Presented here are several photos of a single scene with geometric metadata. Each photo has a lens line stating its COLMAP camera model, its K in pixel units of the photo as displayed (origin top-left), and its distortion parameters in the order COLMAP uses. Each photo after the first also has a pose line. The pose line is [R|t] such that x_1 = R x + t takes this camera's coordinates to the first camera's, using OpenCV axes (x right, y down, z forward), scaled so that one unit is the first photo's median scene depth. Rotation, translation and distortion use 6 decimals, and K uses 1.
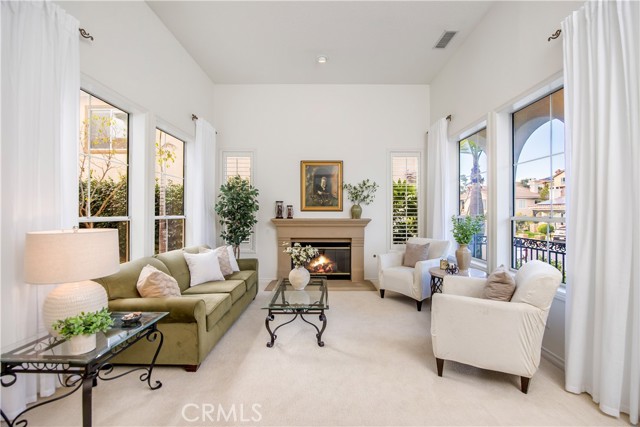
lens RADIAL K [[269.5, 0, 320.0], [0, 269.5, 213.5], [0, 0, 1]] dist [-0.001404, -0.000017]
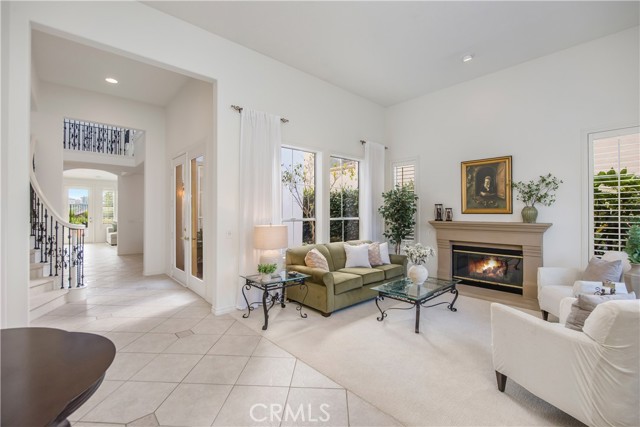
lens RADIAL K [[288.2, 0, 320.0], [0, 288.2, 213.5], [0, 0, 1]] dist [-0.021774, 0.000004]
pose [[0.667293, 0.001550, -0.744794, 0.359828], [0.000047, 0.999998, 0.002124, -0.011659], [0.744796, -0.001453, 0.667291, -0.070109]]
